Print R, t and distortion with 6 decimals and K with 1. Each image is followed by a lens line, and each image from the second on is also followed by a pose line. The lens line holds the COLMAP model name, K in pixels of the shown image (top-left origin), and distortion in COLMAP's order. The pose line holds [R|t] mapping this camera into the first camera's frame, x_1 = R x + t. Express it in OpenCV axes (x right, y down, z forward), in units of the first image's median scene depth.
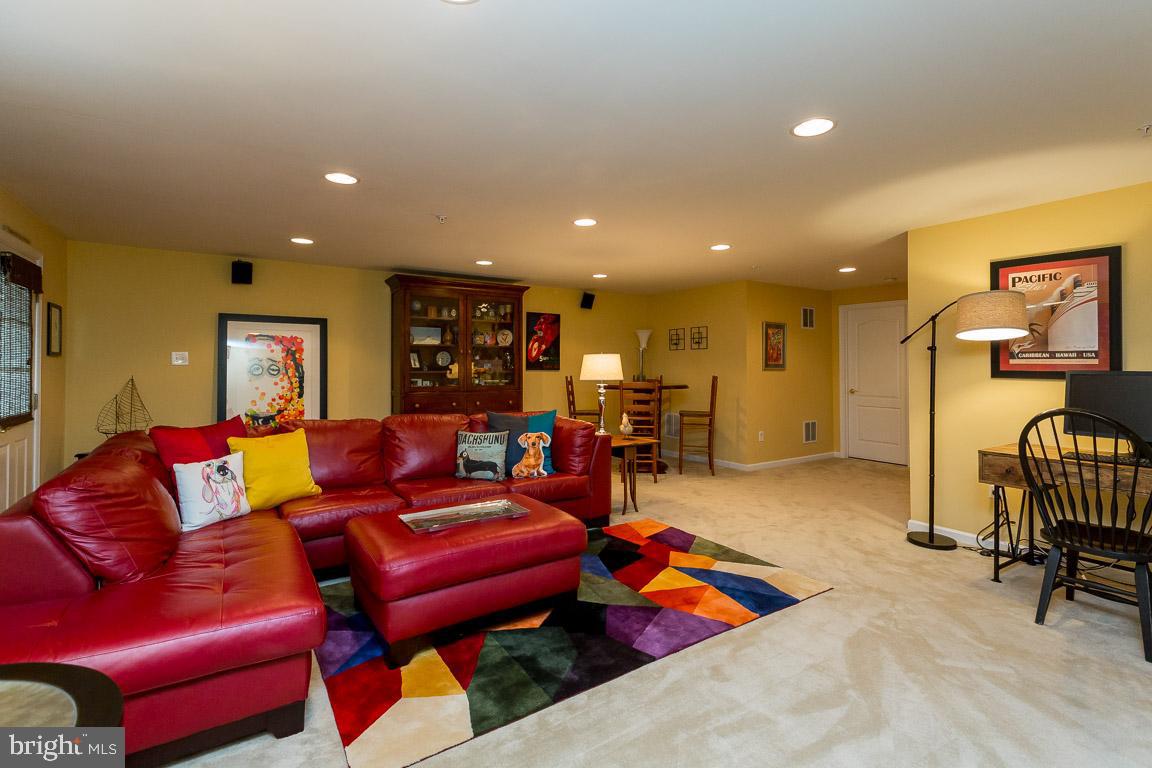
lens RADIAL K [[536.8, 0, 590.8], [0, 536.8, 358.9], [0, 0, 1]] dist [0.002664, -0.001640]
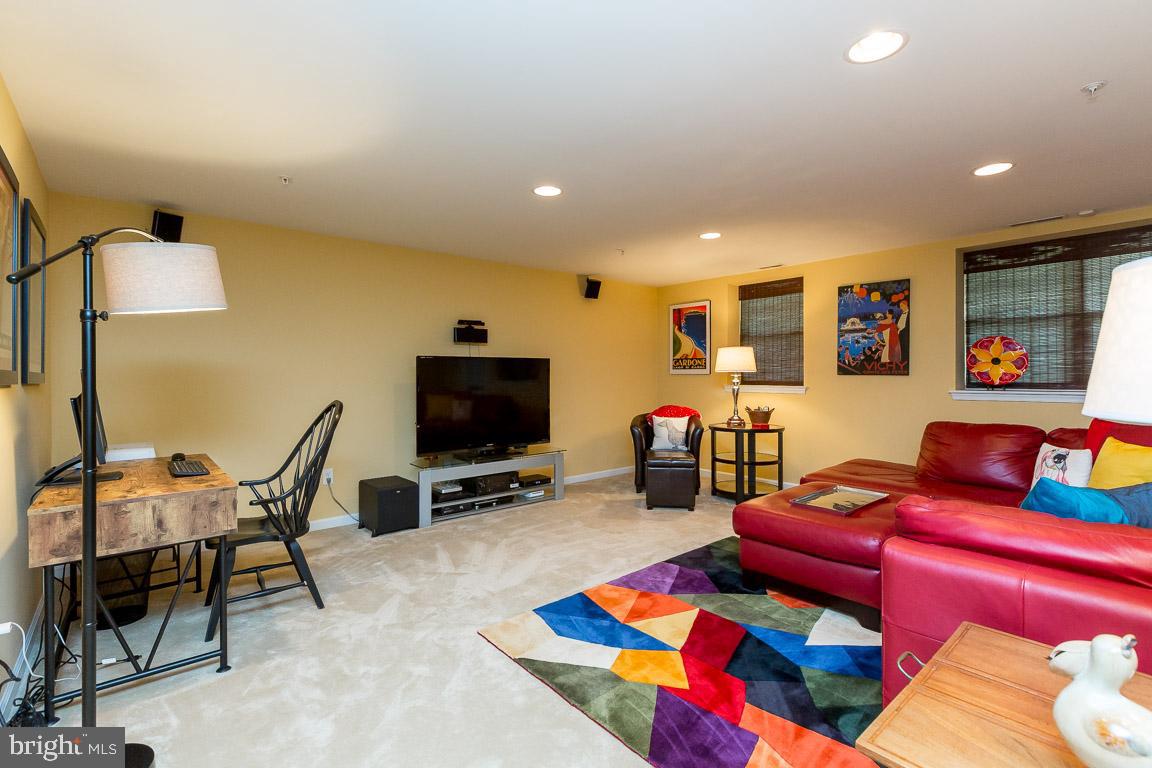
lens RADIAL K [[536.8, 0, 587.1], [0, 536.8, 377.3], [0, 0, 1]] dist [0.002664, -0.001640]
pose [[-0.990675, 0.005575, -0.136133, 0.320080], [0.006805, 0.999940, -0.008569, 0.033875], [0.136077, -0.009415, -0.990654, 1.501286]]
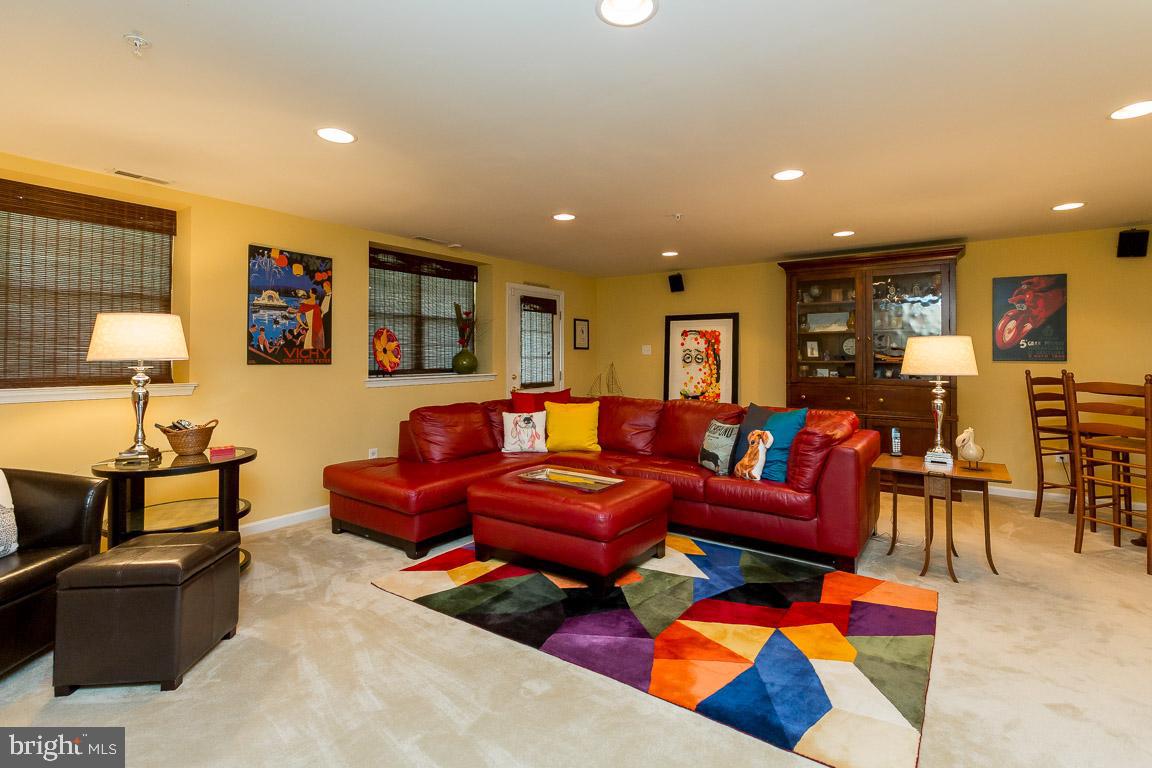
lens RADIAL K [[536.8, 0, 575.7], [0, 536.8, 354.6], [0, 0, 1]] dist [0.002664, -0.001640]
pose [[0.353354, -0.003700, -0.935482, 0.656981], [0.013652, 0.999906, 0.001202, 0.008744], [0.935390, -0.013196, 0.353371, 0.439879]]
